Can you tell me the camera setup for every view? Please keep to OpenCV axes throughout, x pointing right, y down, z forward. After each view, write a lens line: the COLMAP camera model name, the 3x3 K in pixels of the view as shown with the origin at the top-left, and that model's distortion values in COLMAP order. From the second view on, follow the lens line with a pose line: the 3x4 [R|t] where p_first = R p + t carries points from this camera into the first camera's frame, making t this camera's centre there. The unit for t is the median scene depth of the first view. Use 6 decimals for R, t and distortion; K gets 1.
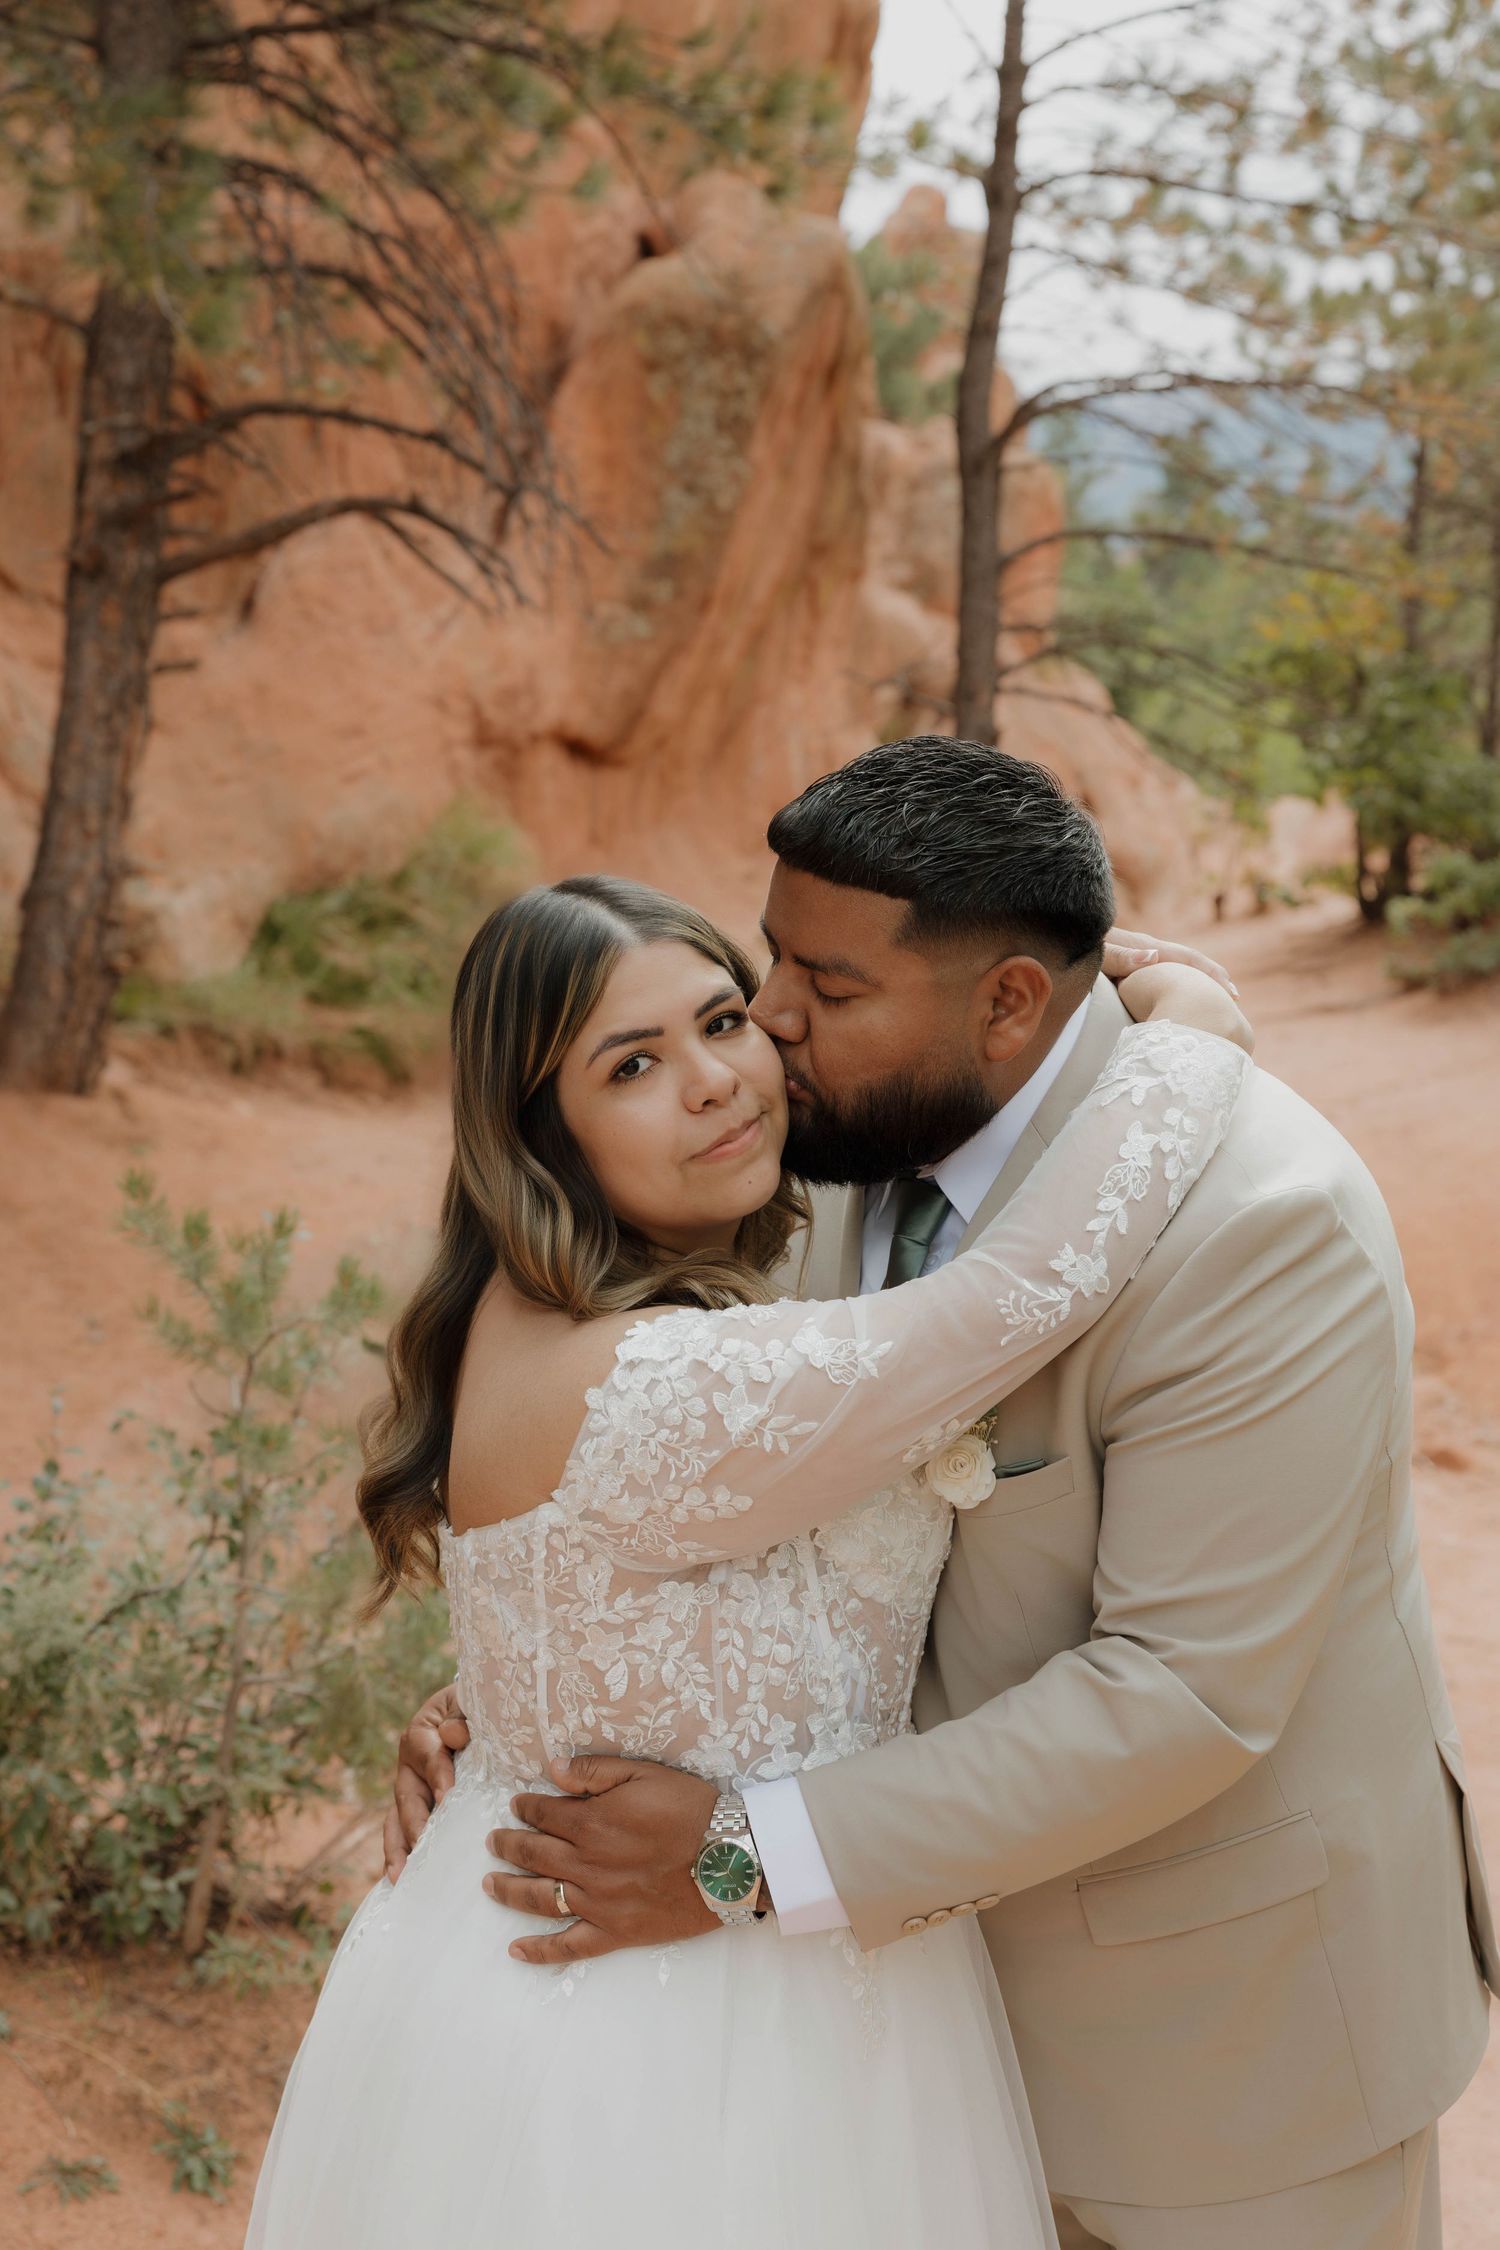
lens RADIAL K [[3445.2, 0, 750.0], [0, 3445.2, 1125.0], [0, 0, 1]] dist [0.023670, 0.044935]
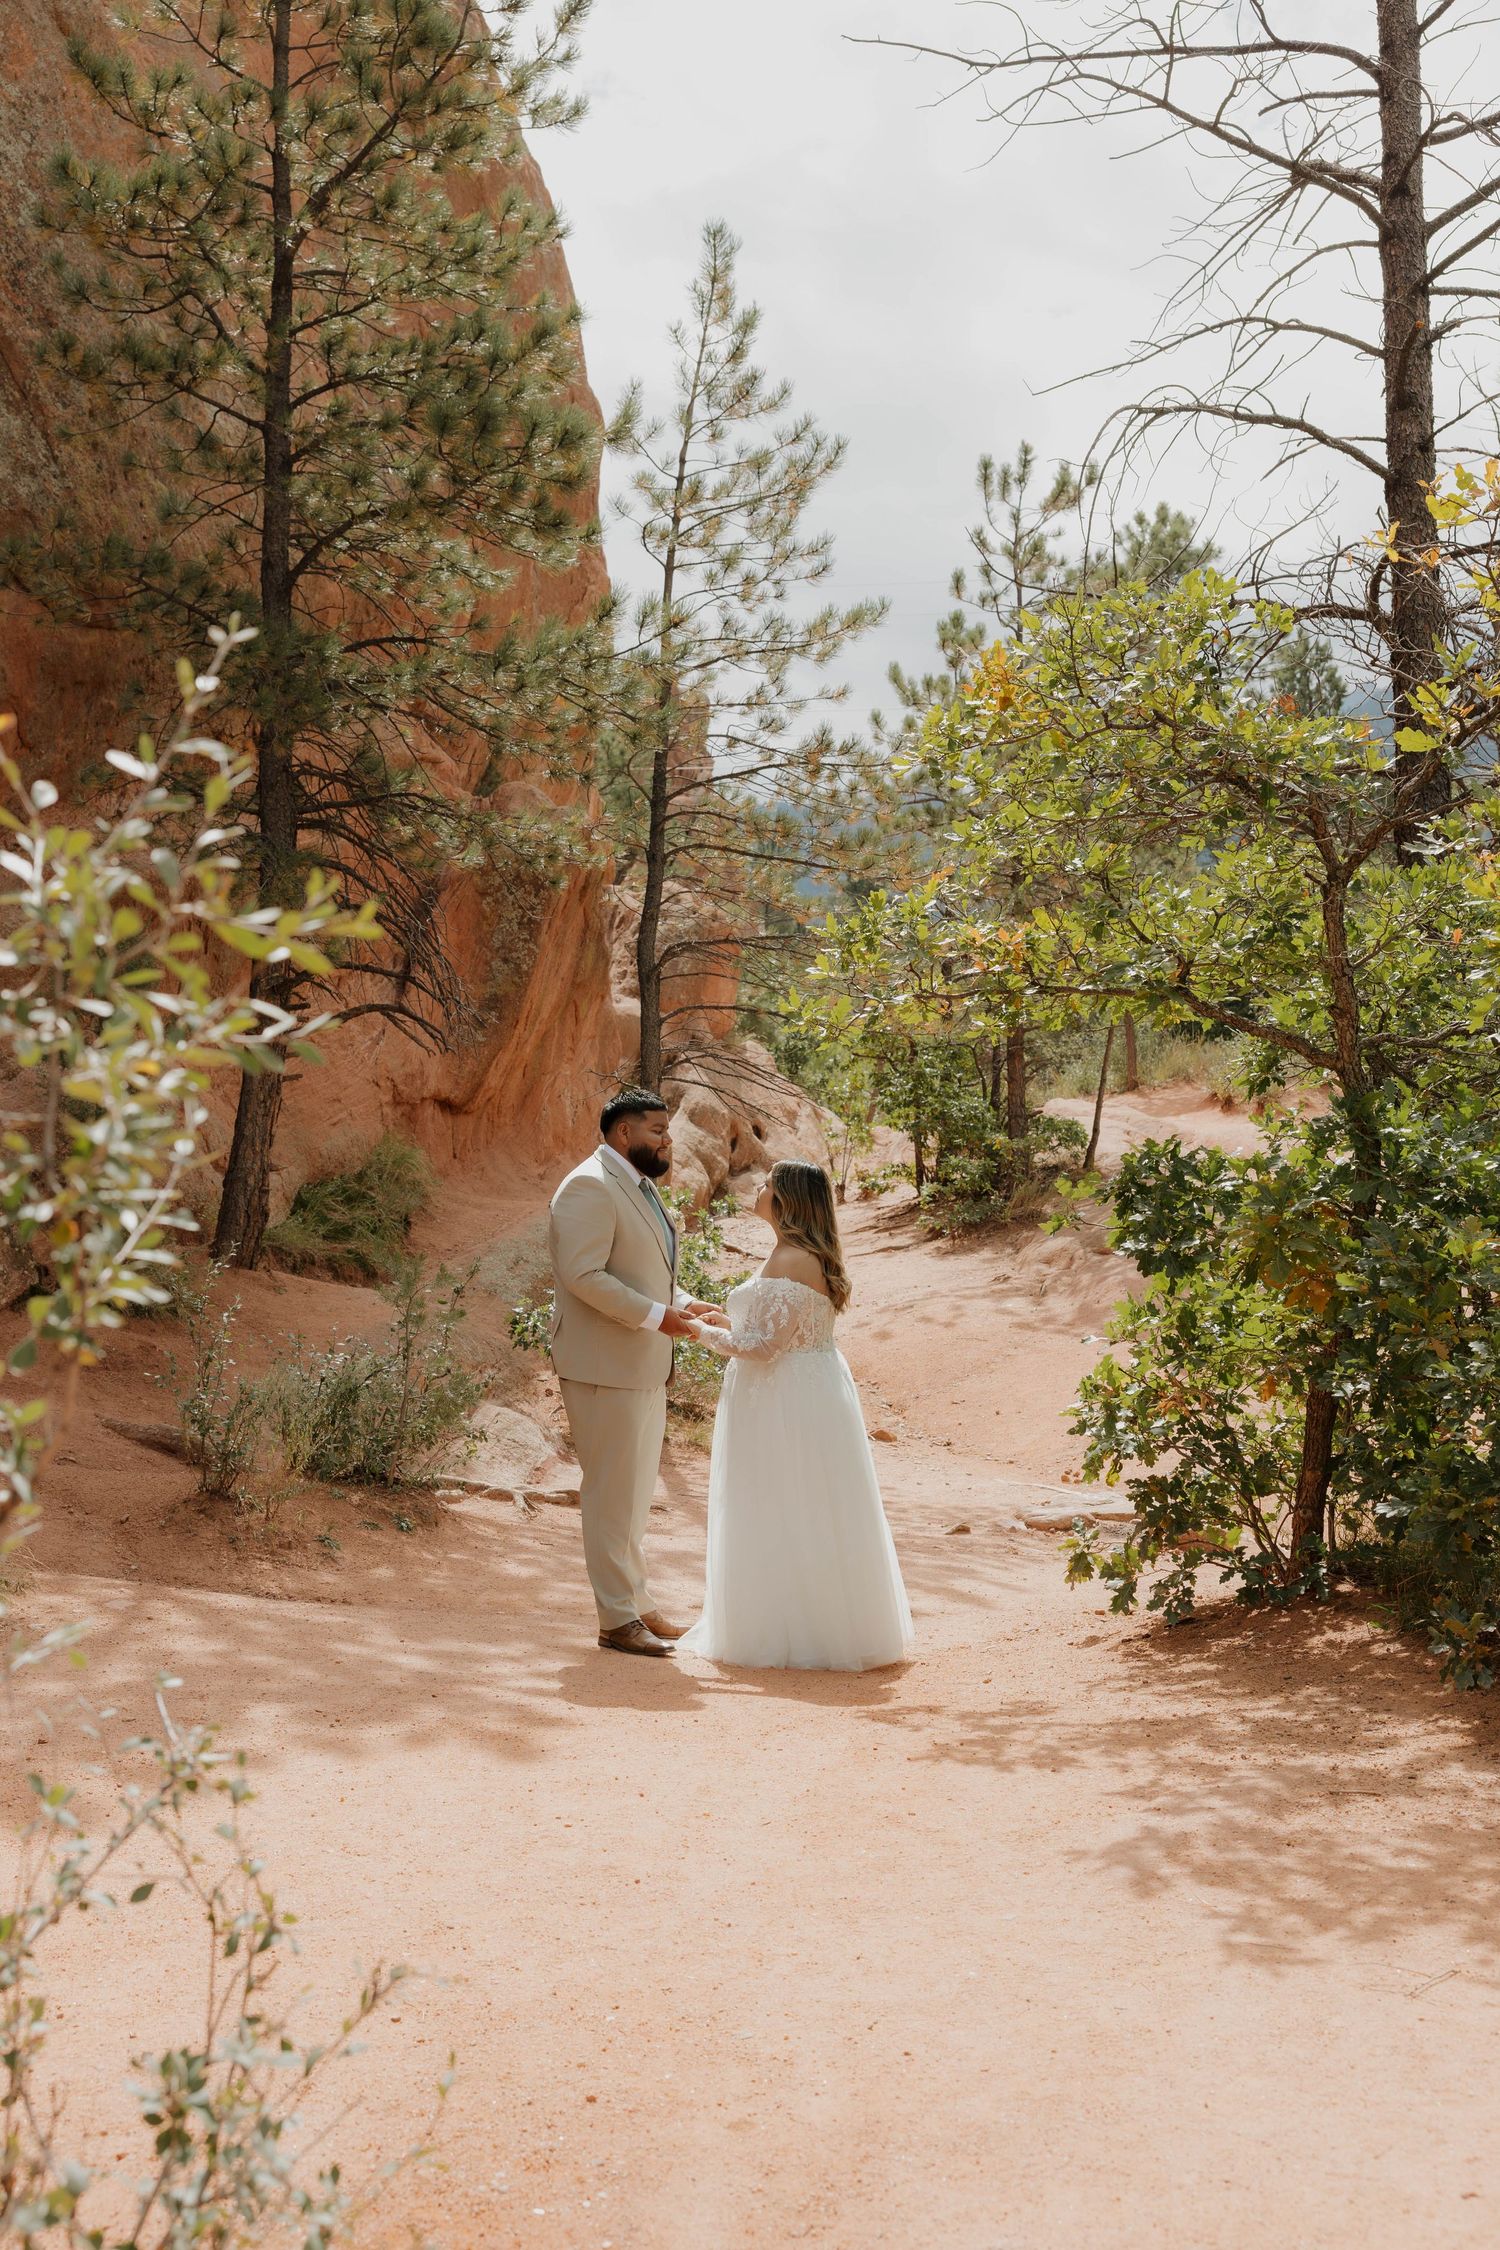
lens RADIAL K [[2602.2, 0, 777.8], [0, 2602.2, 1131.3], [0, 0, 1]] dist [-0.003762, 0.041944]
pose [[0.995386, -0.019497, 0.093949, -0.005843], [0.028162, 0.995379, -0.091803, 0.036652], [-0.091725, 0.094025, 0.991335, -0.390201]]
